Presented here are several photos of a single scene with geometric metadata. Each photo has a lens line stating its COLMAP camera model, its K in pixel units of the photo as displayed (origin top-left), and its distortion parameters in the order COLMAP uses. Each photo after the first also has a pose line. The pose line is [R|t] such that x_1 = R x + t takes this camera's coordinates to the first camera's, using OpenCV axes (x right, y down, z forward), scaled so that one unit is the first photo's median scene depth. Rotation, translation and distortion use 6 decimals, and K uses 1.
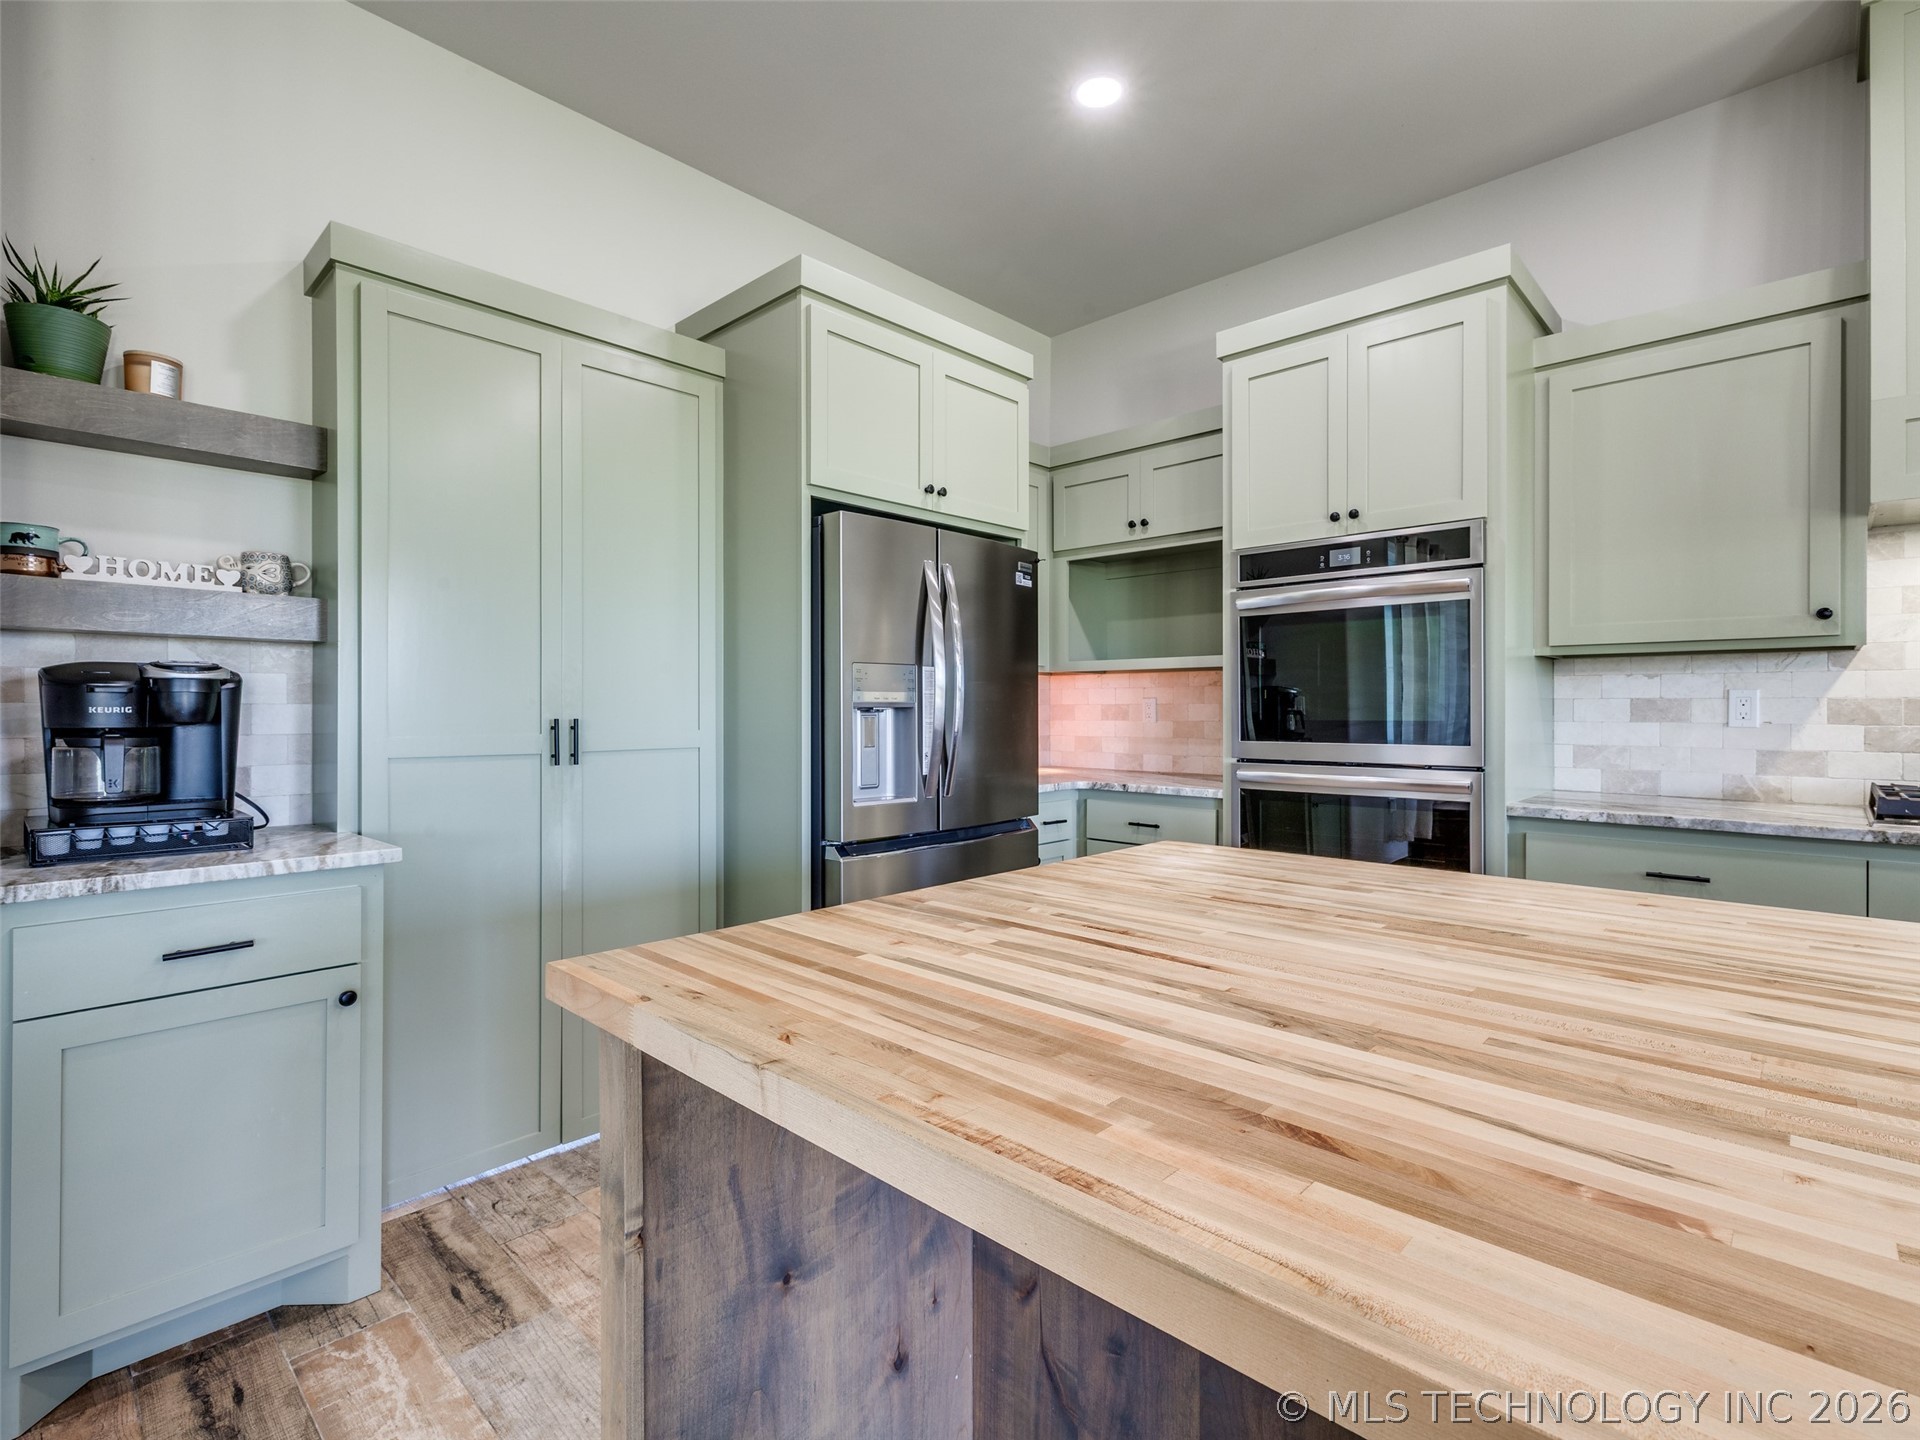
lens RADIAL K [[912.1, 0, 965.8], [0, 912.1, 707.6], [0, 0, 1]] dist [0.004356, 0.001350]
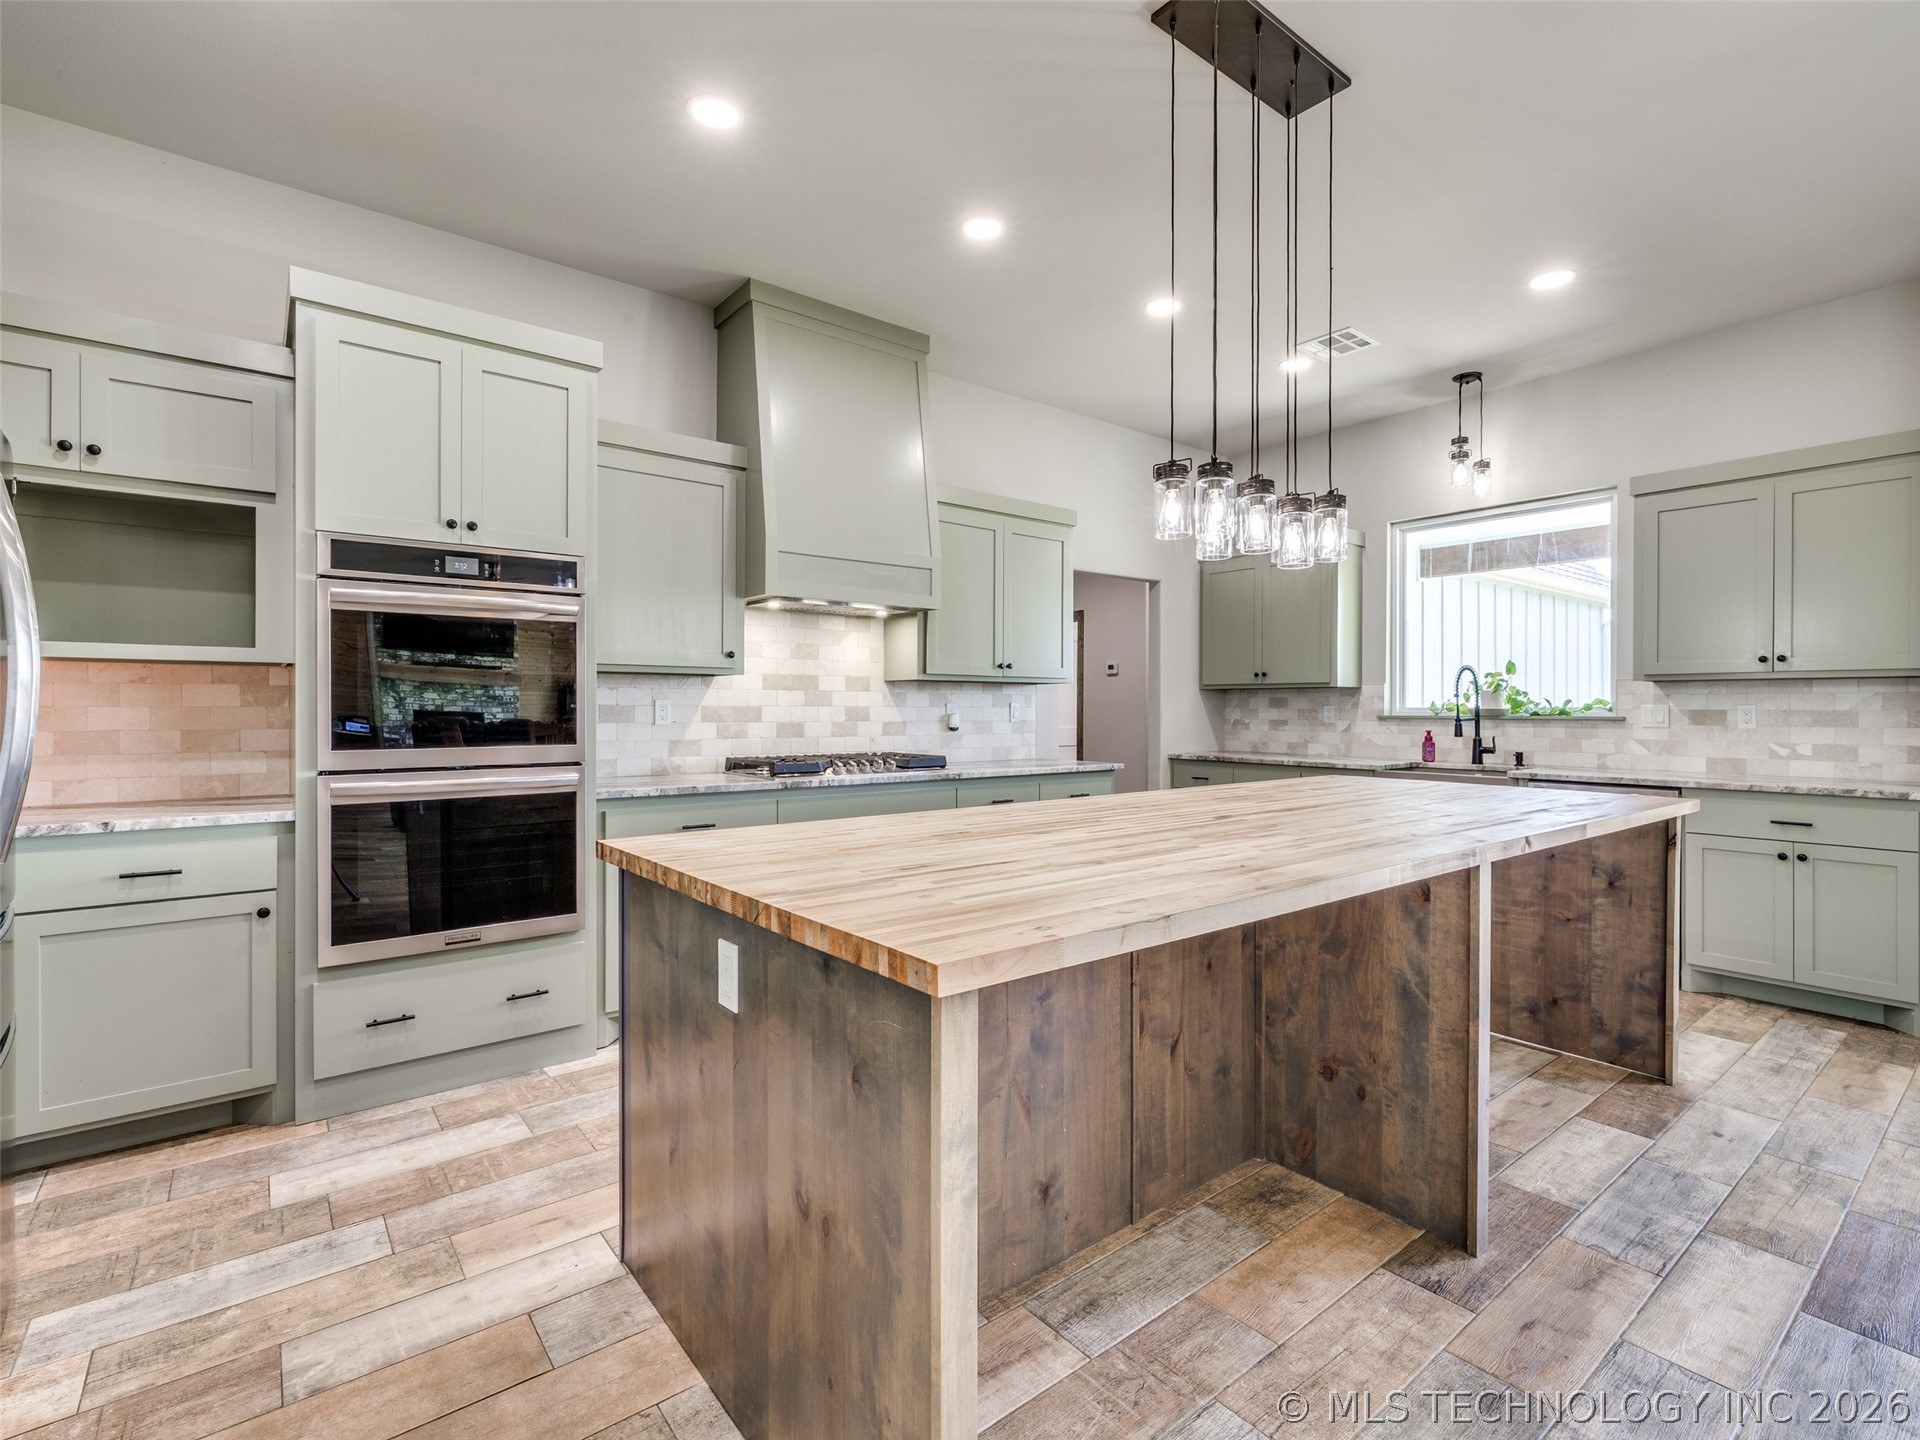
lens RADIAL K [[912.1, 0, 973.9], [0, 912.1, 713.5], [0, 0, 1]] dist [0.004356, 0.001350]
pose [[0.137111, -0.002947, 0.990551, -0.520096], [-0.000488, 0.999995, 0.003043, -0.002303], [-0.990556, -0.000901, 0.137109, 0.288451]]
